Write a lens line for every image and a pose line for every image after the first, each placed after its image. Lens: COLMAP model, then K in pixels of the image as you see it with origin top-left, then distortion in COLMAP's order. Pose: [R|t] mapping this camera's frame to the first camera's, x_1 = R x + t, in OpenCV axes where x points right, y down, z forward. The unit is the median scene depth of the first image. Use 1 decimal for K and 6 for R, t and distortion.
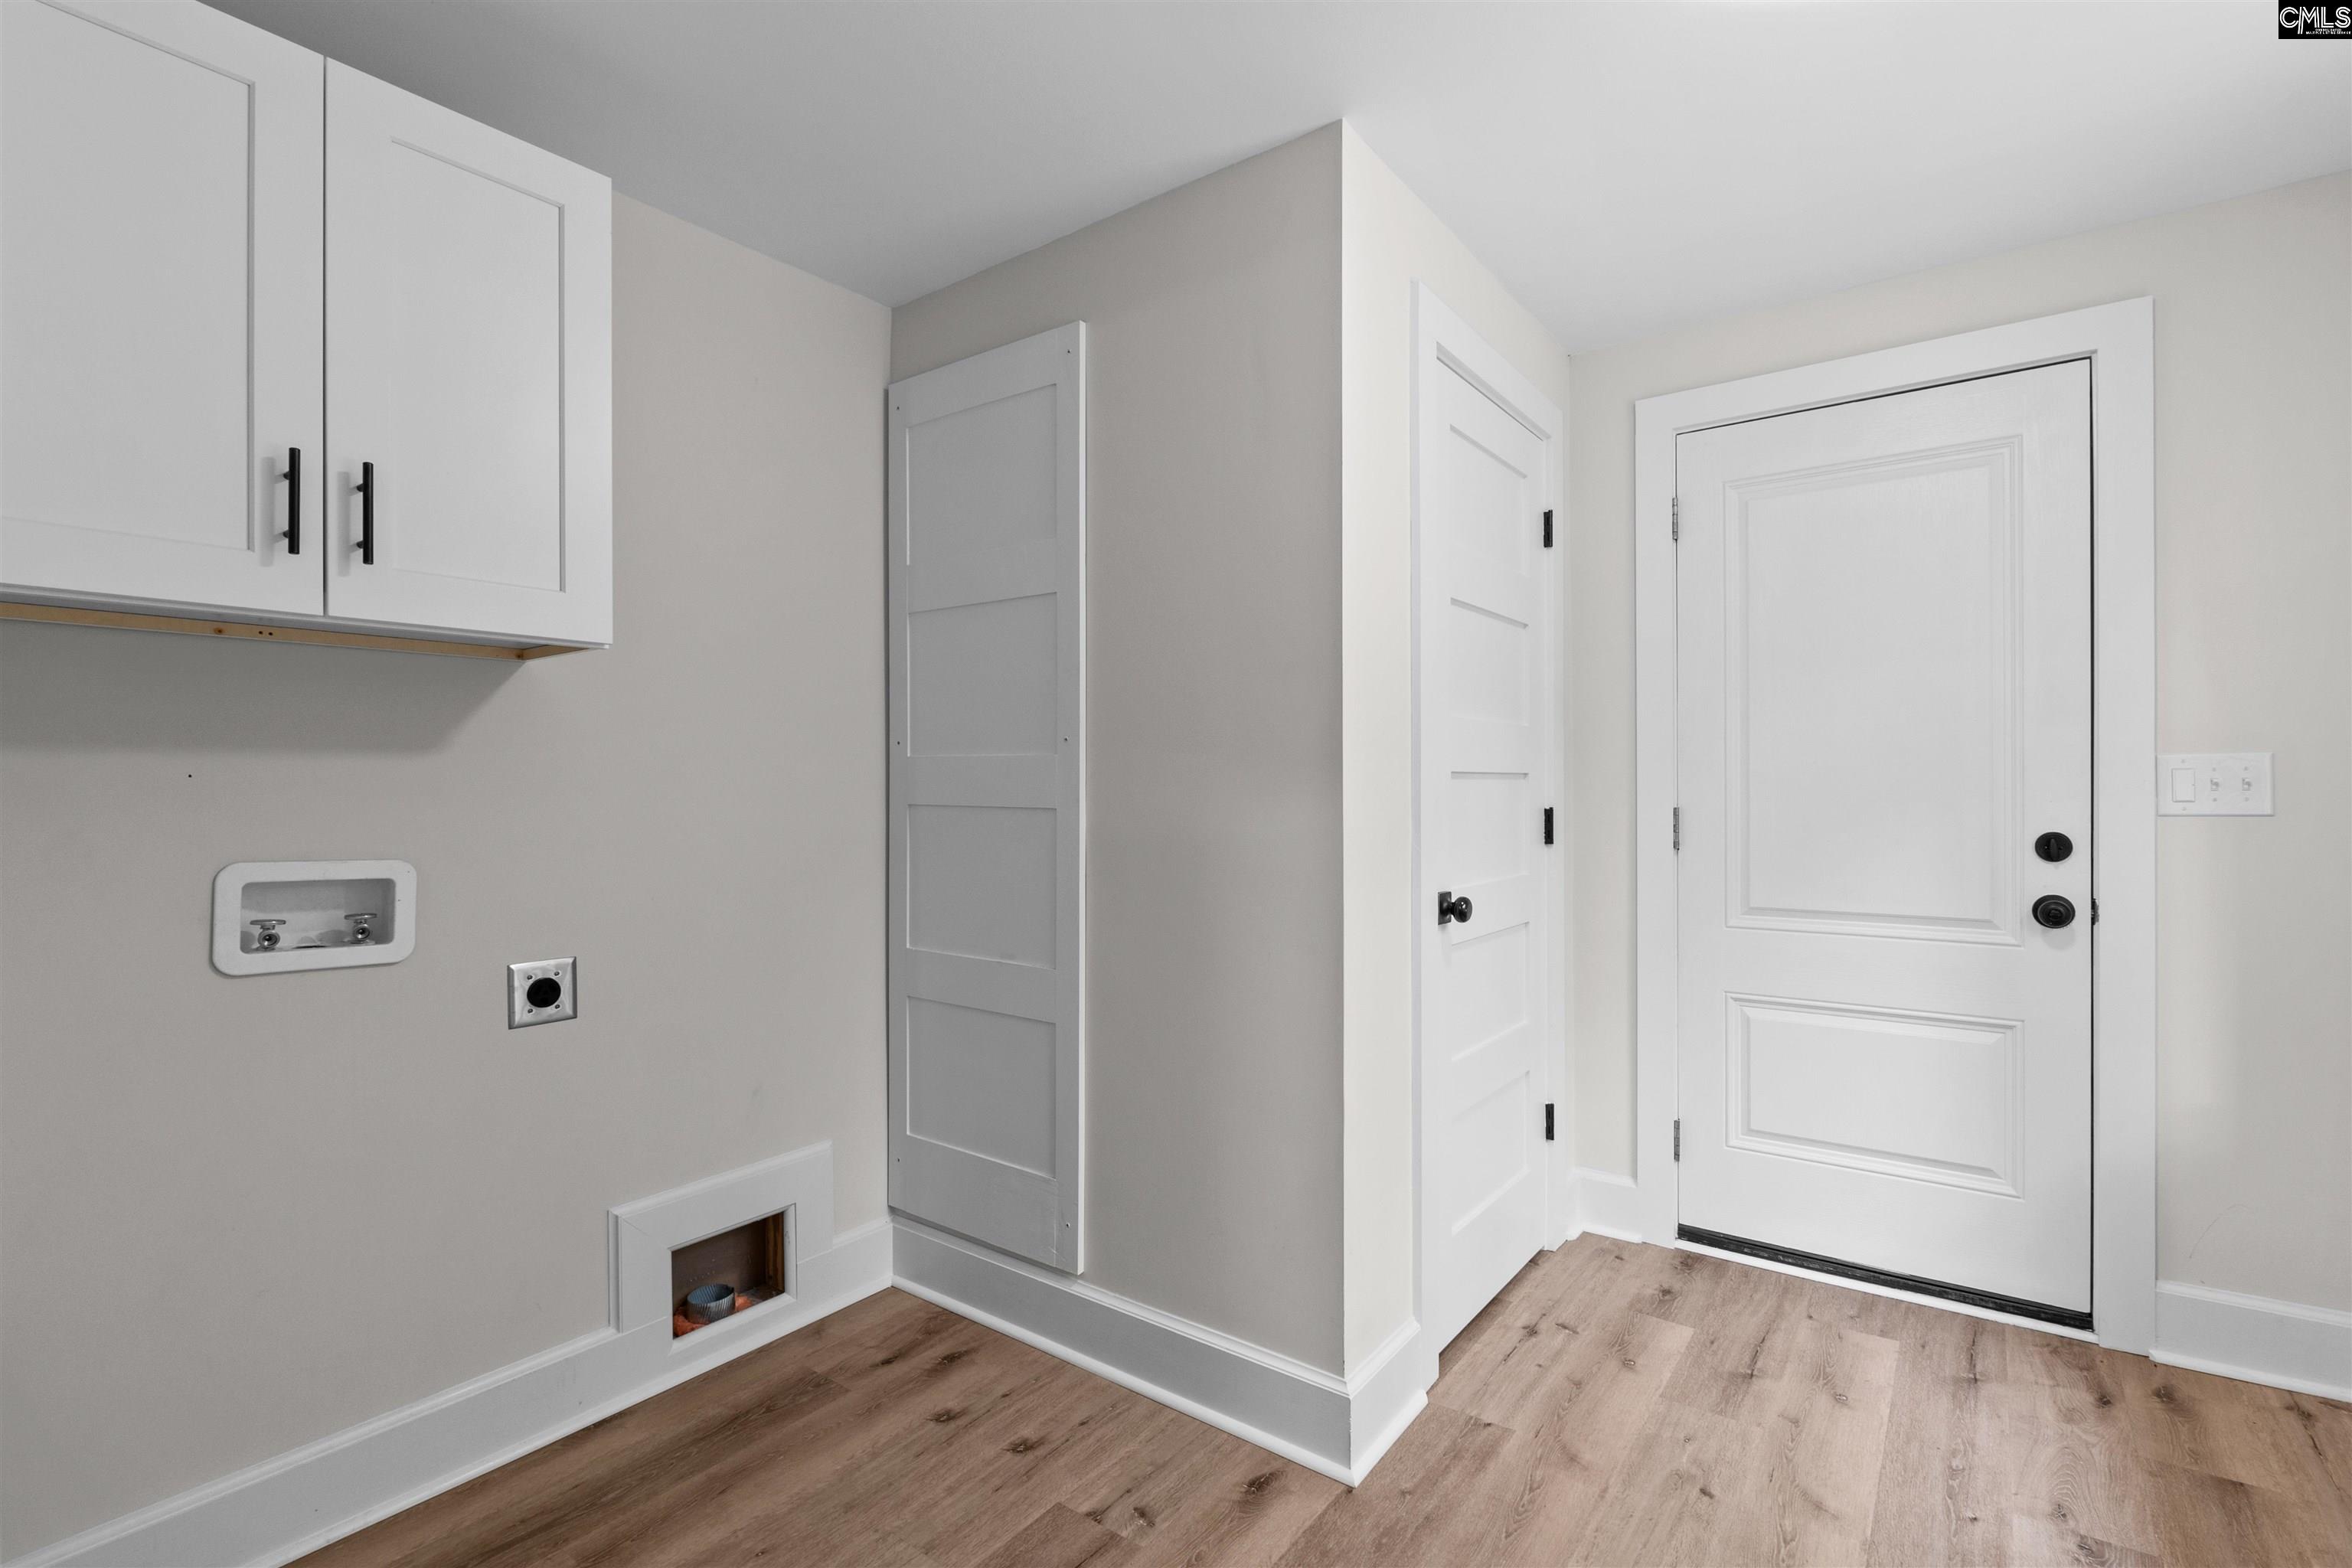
lens RADIAL K [[1078.5, 0, 1176.2], [0, 1078.5, 787.4], [0, 0, 1]] dist [-0.001263, -0.000727]
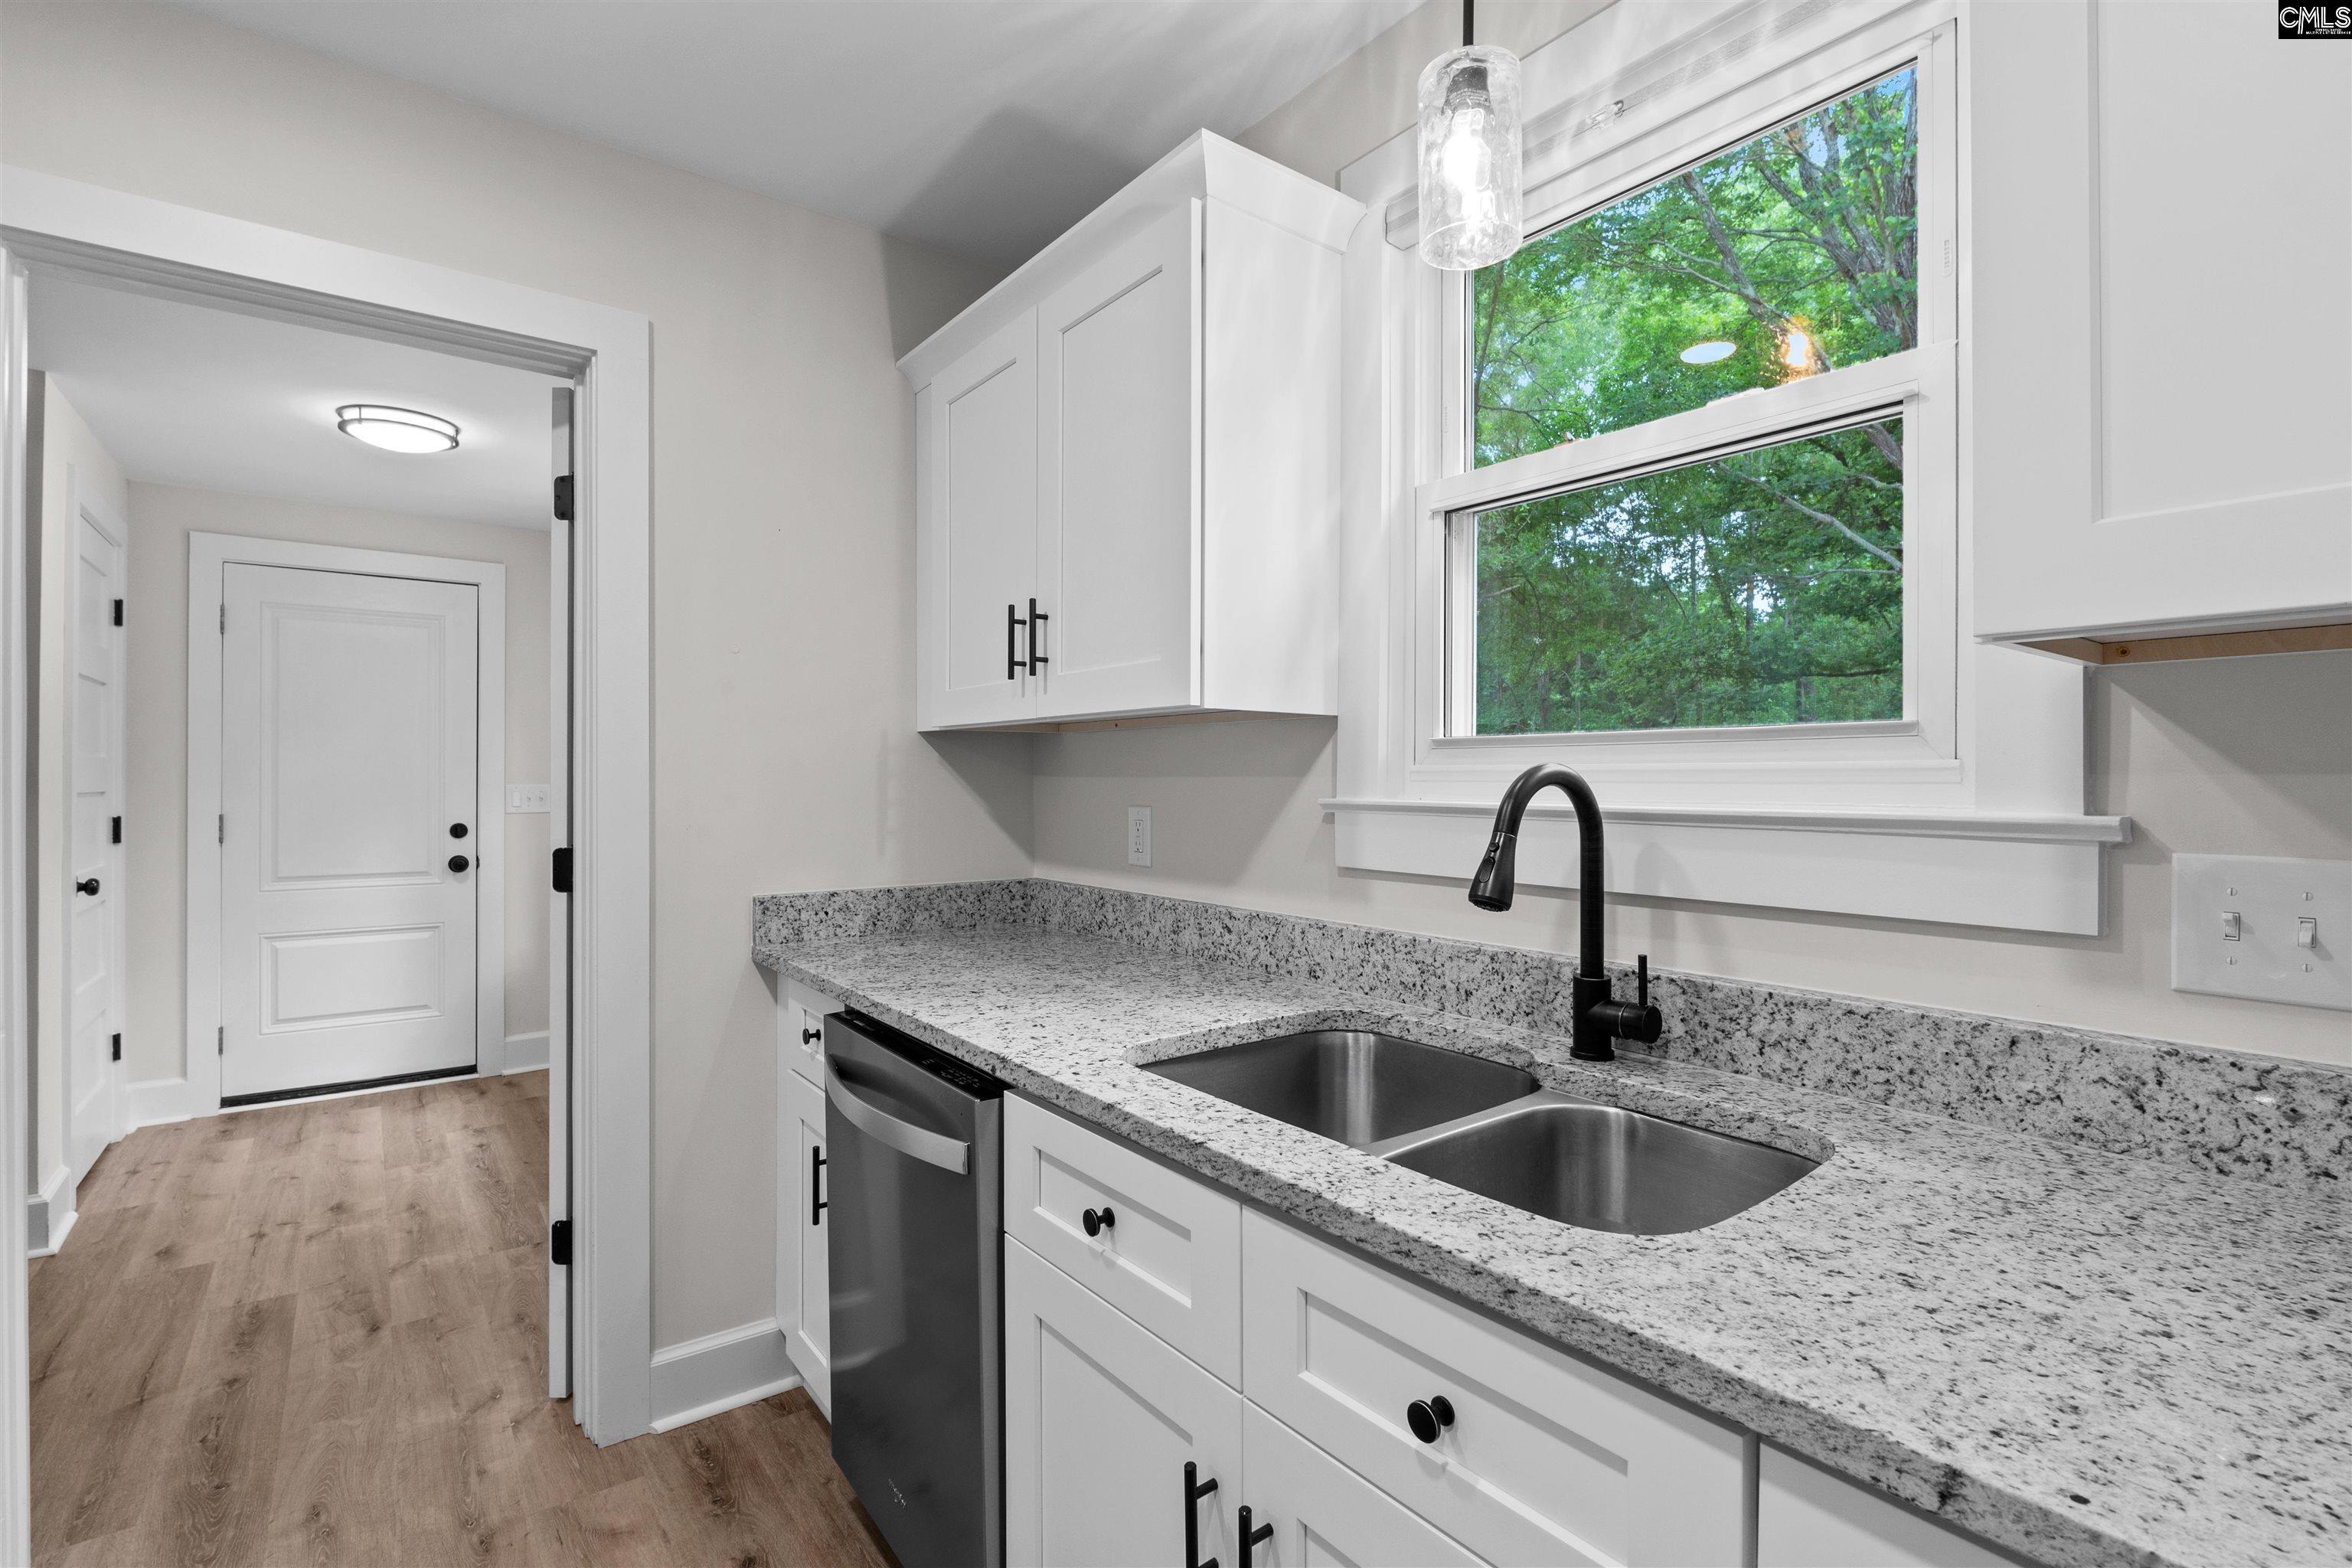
lens RADIAL K [[1078.5, 0, 1176.2], [0, 1078.5, 787.4], [0, 0, 1]] dist [-0.001263, -0.000727]
pose [[0.276822, 0.001129, 0.960921, -0.686165], [-0.003277, 0.999995, -0.000231, -0.026121], [-0.960916, -0.003085, 0.276824, -0.770817]]
